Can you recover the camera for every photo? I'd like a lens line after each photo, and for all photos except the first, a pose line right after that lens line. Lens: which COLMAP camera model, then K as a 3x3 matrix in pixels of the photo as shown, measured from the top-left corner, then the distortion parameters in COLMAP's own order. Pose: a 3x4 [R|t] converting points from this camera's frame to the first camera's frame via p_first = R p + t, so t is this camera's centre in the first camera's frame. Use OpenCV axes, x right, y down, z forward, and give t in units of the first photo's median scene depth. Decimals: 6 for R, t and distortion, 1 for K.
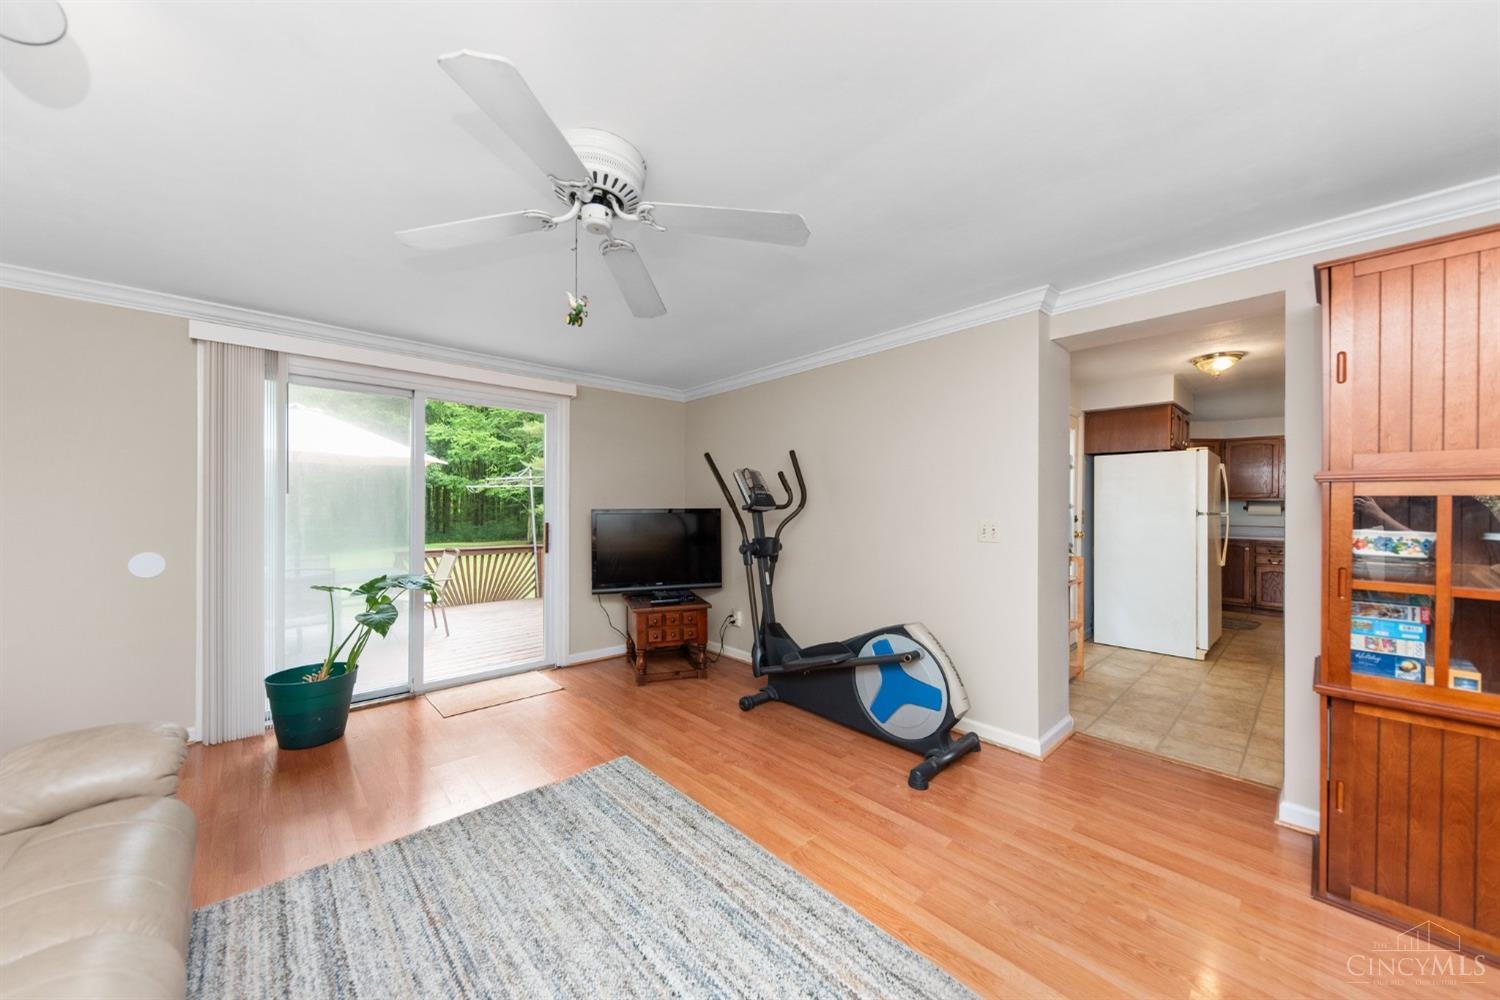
lens RADIAL K [[514.0, 0, 746.5], [0, 514.0, 507.1], [0, 0, 1]] dist [-0.000858, -0.000090]
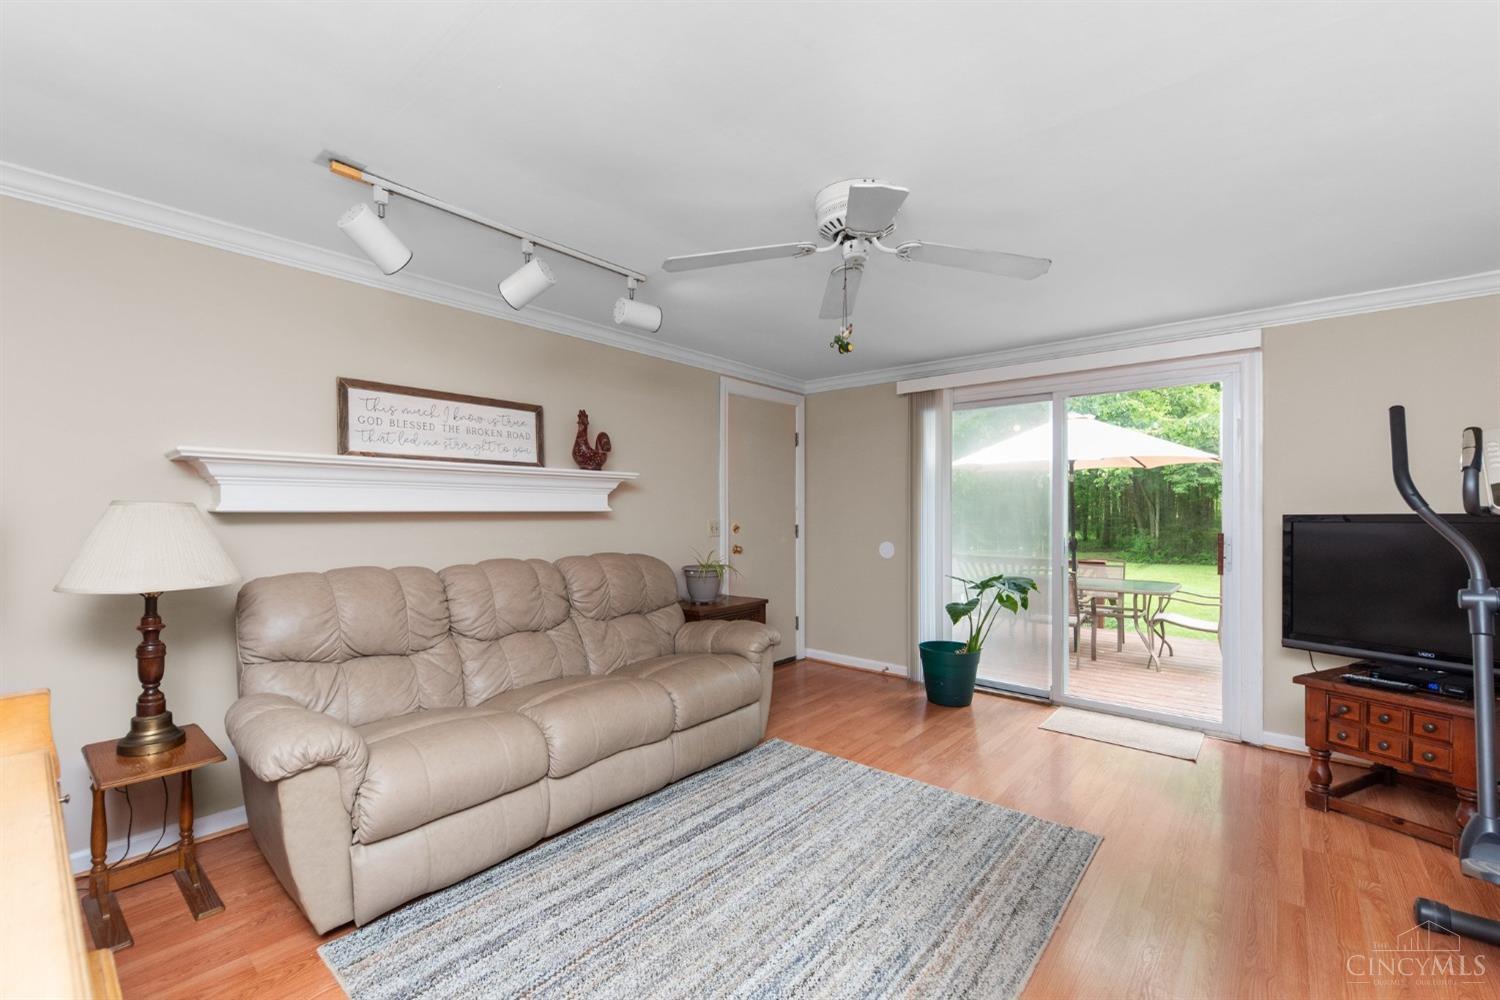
lens RADIAL K [[631.6, 0, 743.6], [0, 631.6, 510.1], [0, 0, 1]] dist [-0.002490, -0.000220]
pose [[0.123761, -0.004923, -0.992300, 0.783768], [-0.000365, 0.999987, -0.005007, 0.004958], [0.992312, 0.000982, 0.123757, 0.440062]]
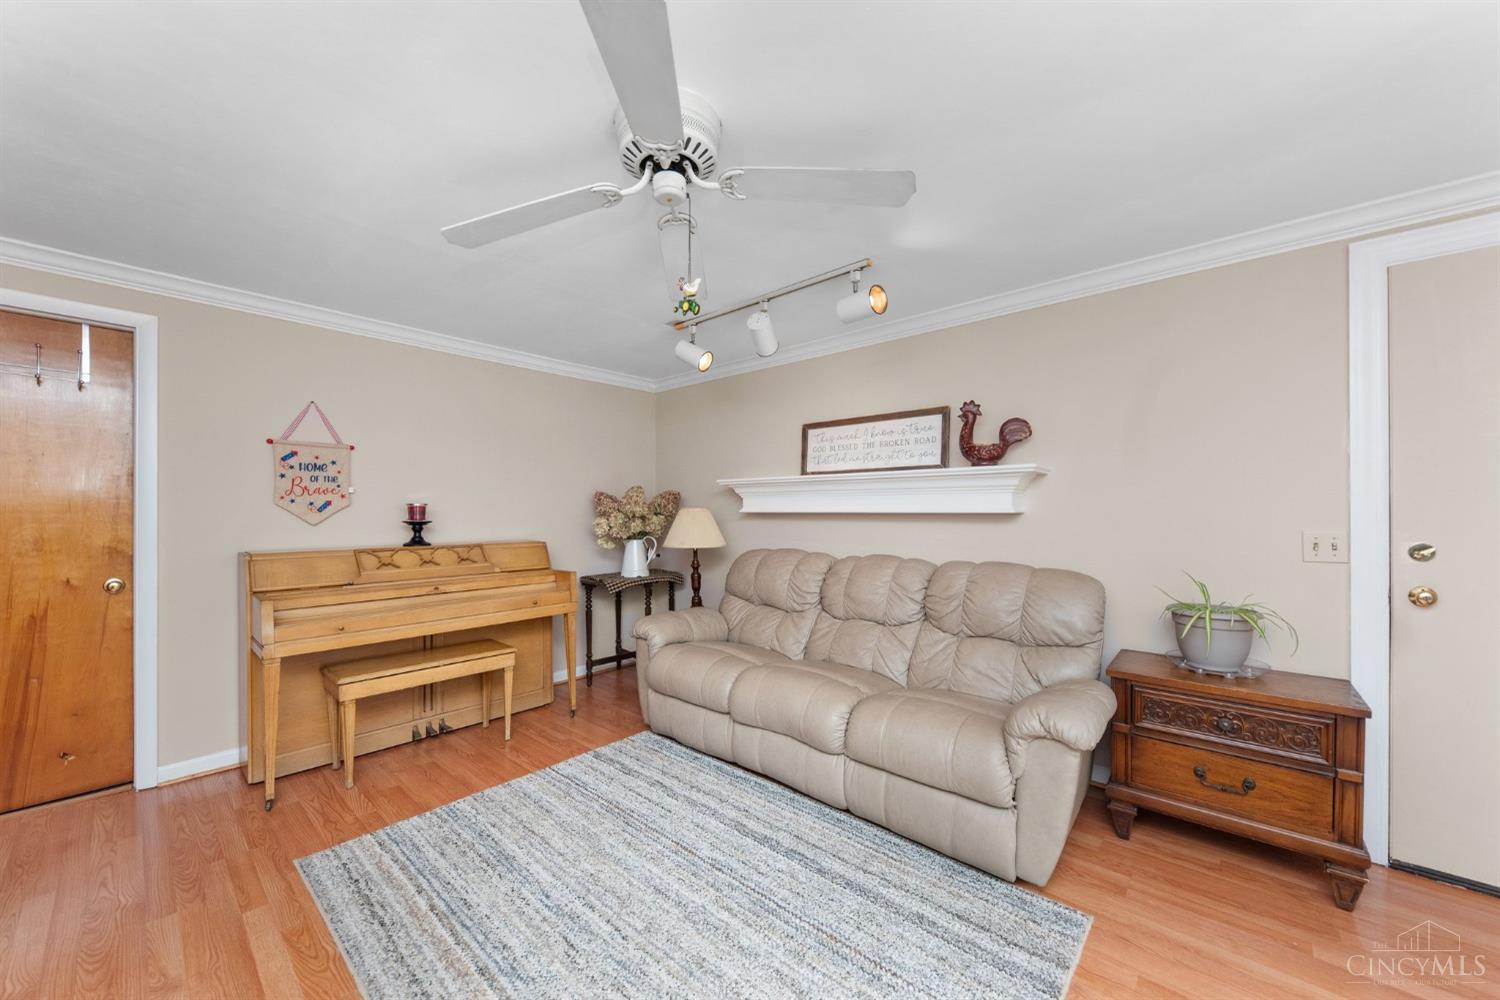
lens RADIAL K [[561.5, 0, 745.6], [0, 561.5, 510.0], [0, 0, 1]] dist [-0.000931, -0.000348]
pose [[-0.996493, -0.008140, -0.083274, -0.257671], [-0.007731, 0.999956, -0.005231, 0.004797], [0.083313, -0.004569, -0.996513, 1.496069]]
